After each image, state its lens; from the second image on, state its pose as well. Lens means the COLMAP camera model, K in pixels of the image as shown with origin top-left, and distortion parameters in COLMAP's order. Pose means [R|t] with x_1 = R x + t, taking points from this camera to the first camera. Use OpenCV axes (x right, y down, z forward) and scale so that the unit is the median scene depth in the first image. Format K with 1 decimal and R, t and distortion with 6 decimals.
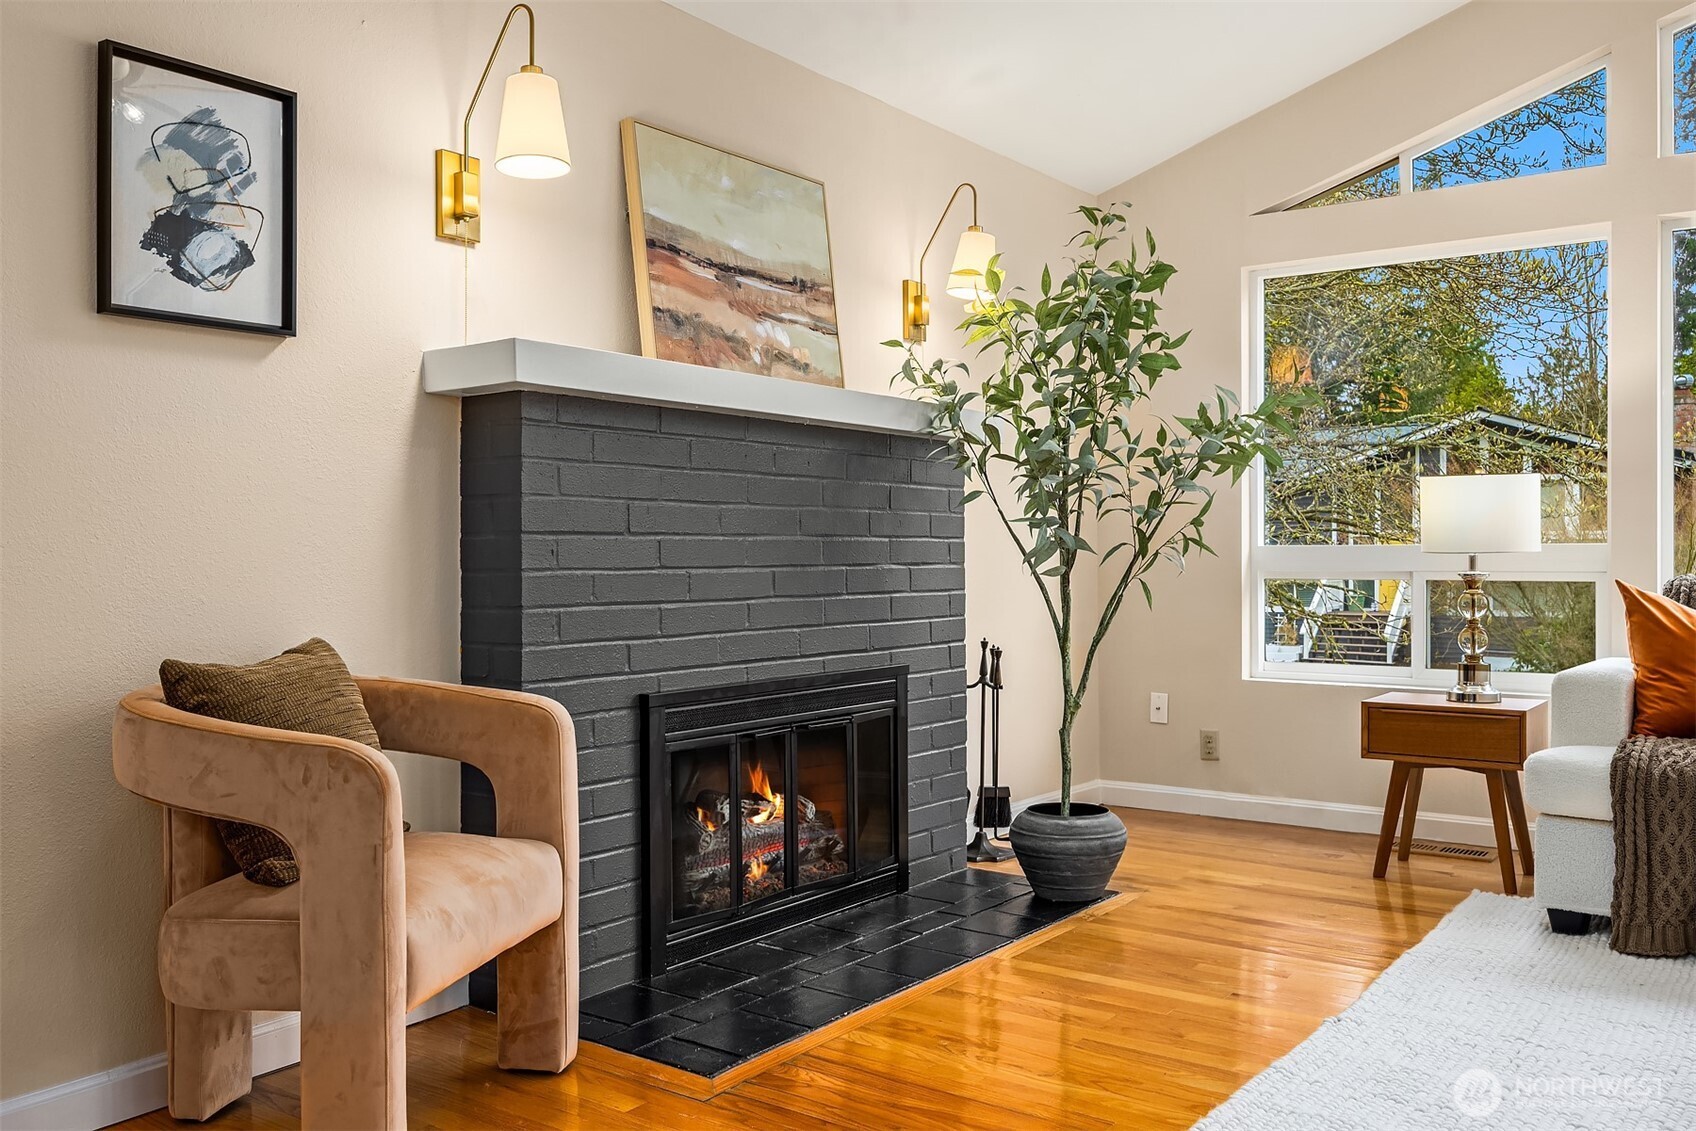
lens RADIAL K [[1395.0, 0, 848.4], [0, 1395.0, 562.3], [0, 0, 1]] dist [0.000564, -0.017016]
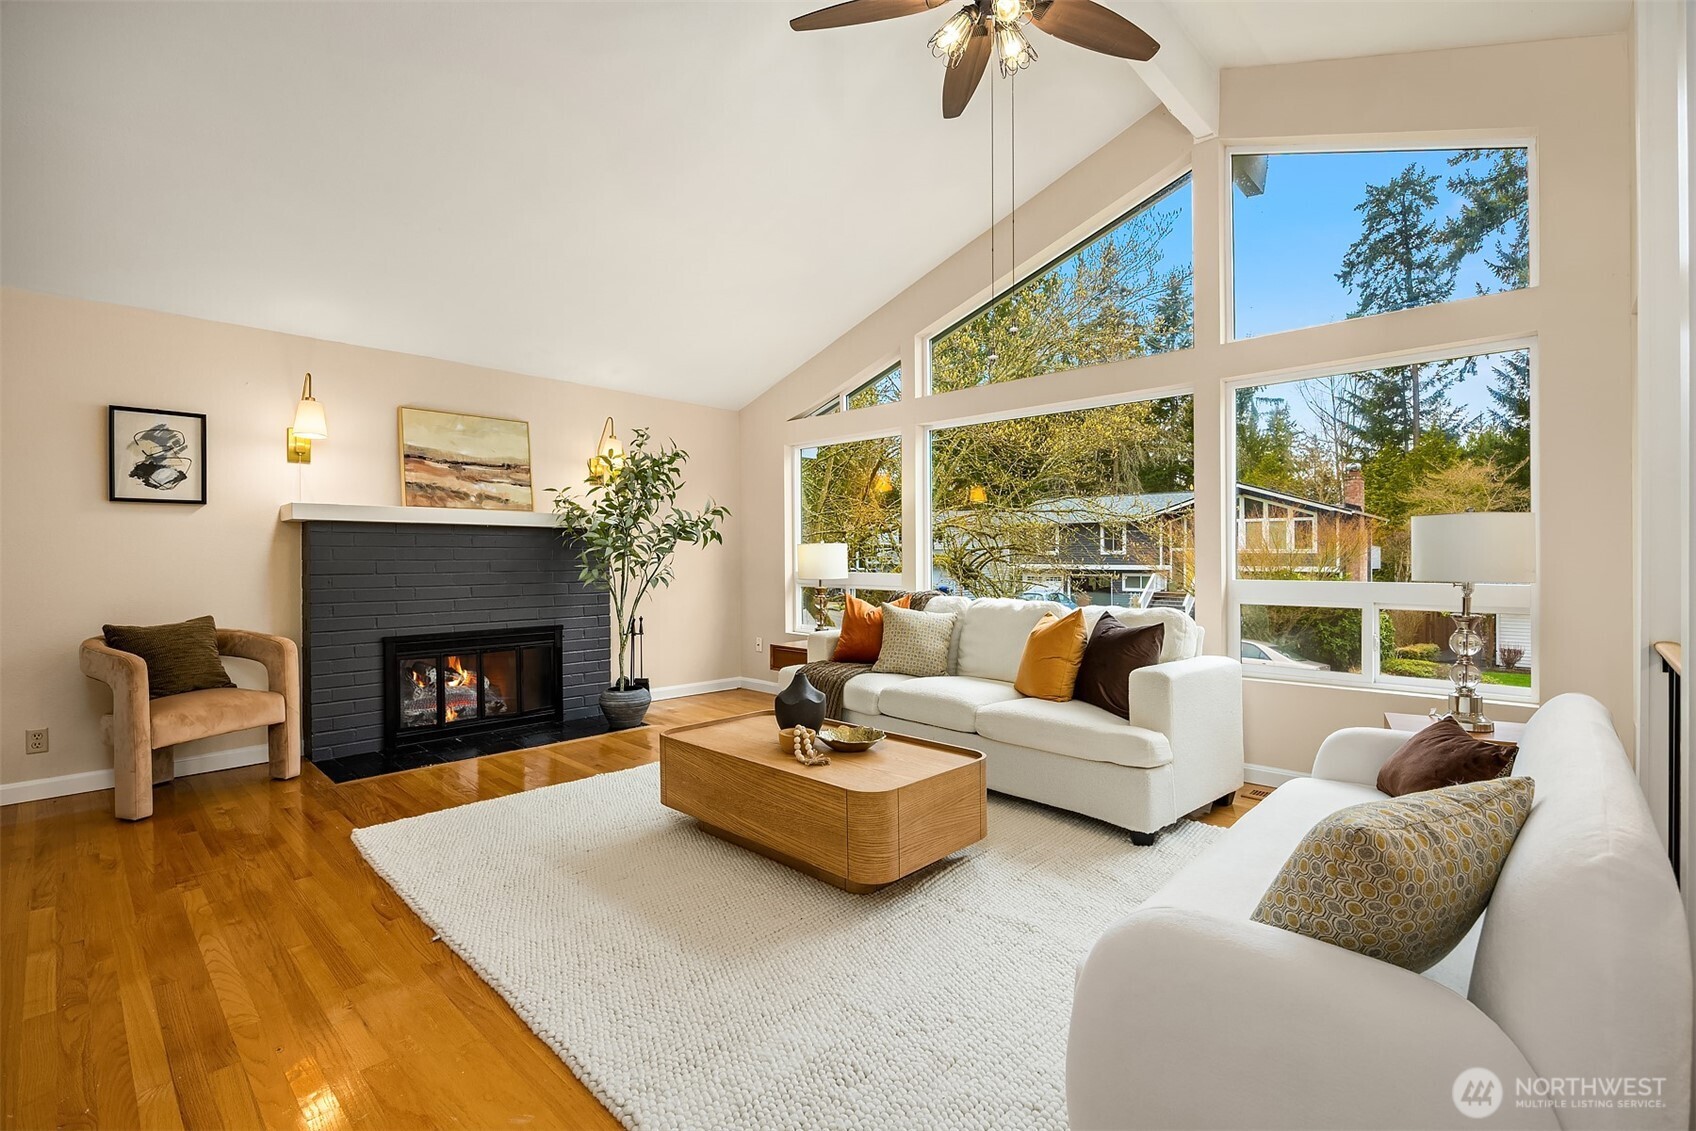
lens RADIAL K [[764.1, 0, 837.0], [0, 764.1, 551.0], [0, 0, 1]] dist [-0.001032, -0.000380]
pose [[0.992955, -0.003273, -0.118448, 1.010067], [0.000518, 0.999729, -0.023283, -0.037940], [0.118492, 0.023057, 0.992687, -0.324318]]
